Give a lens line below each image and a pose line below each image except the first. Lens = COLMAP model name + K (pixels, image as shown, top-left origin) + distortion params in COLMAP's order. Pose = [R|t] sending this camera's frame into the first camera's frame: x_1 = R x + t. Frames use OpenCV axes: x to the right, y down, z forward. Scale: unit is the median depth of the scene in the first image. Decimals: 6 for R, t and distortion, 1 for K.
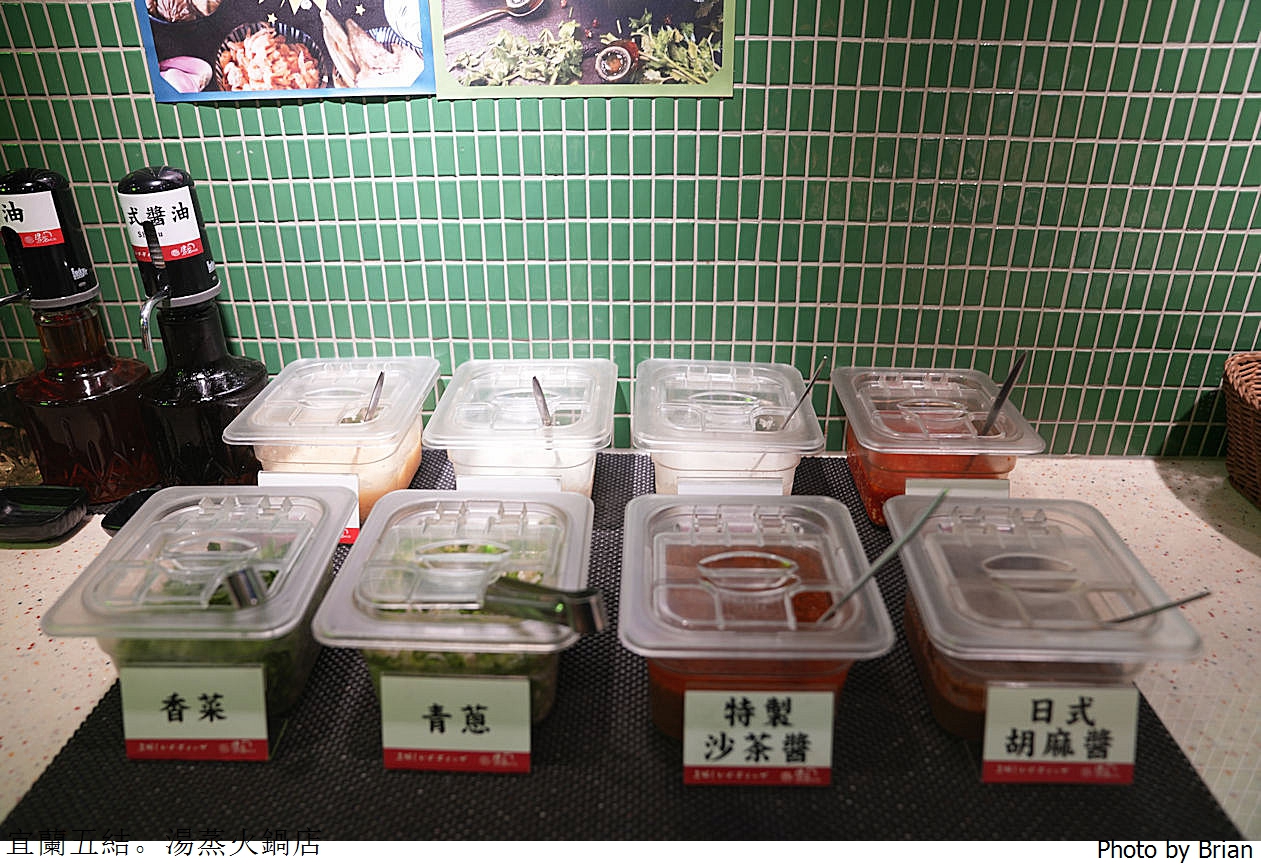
lens RADIAL K [[877.4, 0, 625.9], [0, 877.4, 413.8], [0, 0, 1]] dist [-0.134361, 0.102919]
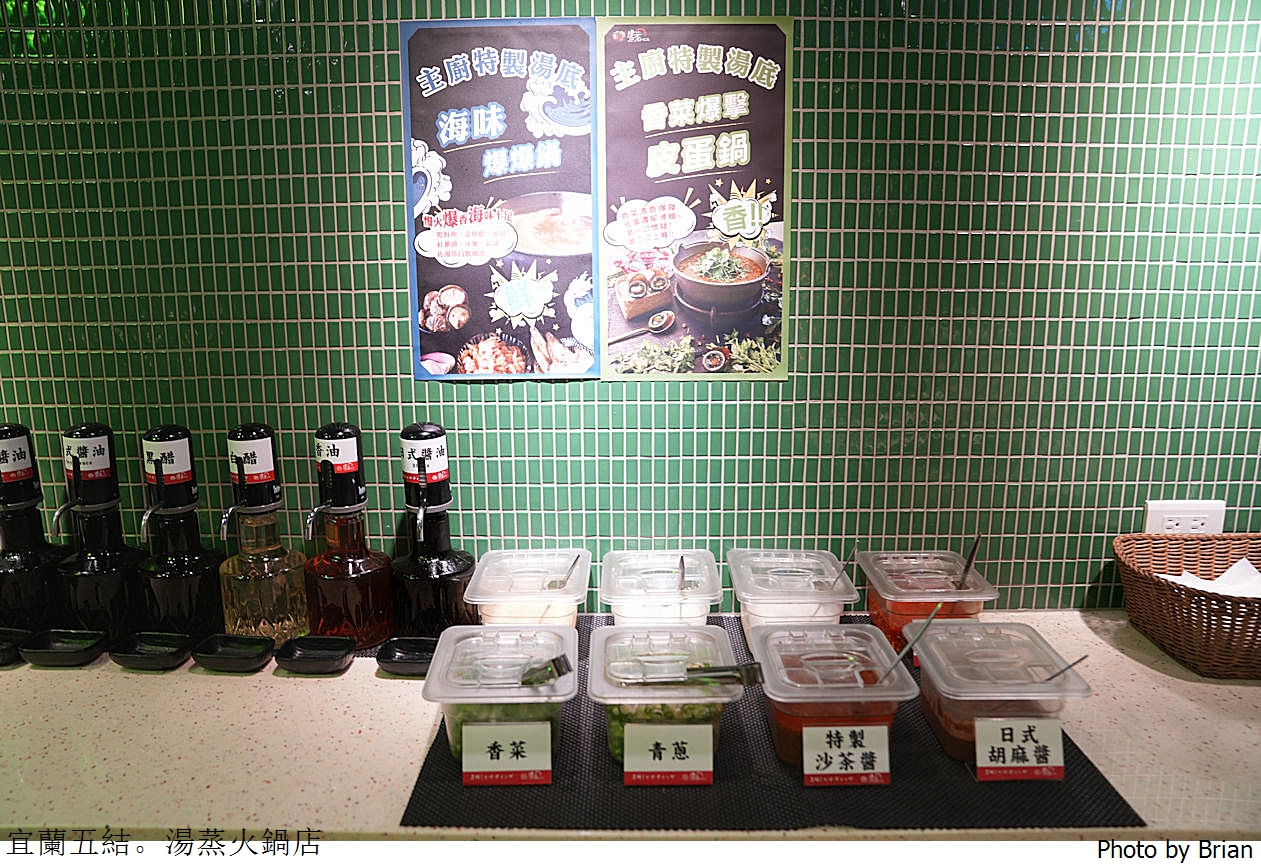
lens RADIAL K [[877.4, 0, 625.9], [0, 877.4, 413.8], [0, 0, 1]] dist [-0.134361, 0.102919]
pose [[0.999552, -0.005069, 0.029511, -0.226333], [0.012172, 0.969246, -0.245792, 0.088146], [-0.027358, 0.246041, 0.968873, -0.552232]]
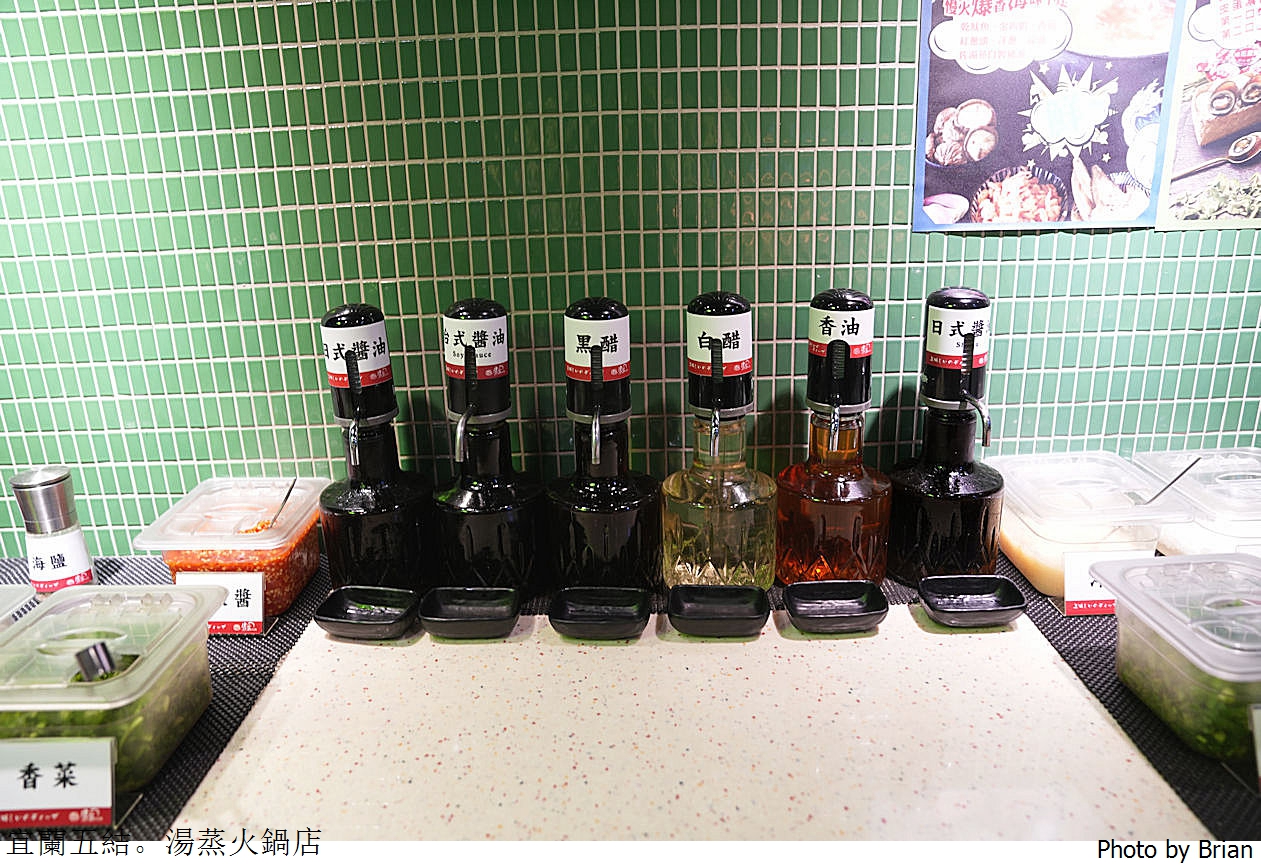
lens RADIAL K [[877.4, 0, 625.9], [0, 877.4, 413.8], [0, 0, 1]] dist [-0.134361, 0.102919]
pose [[0.999111, -0.034286, 0.024523, -1.012549], [0.037437, 0.989107, -0.142359, 0.025164], [-0.019375, 0.143150, 0.989511, -0.111523]]
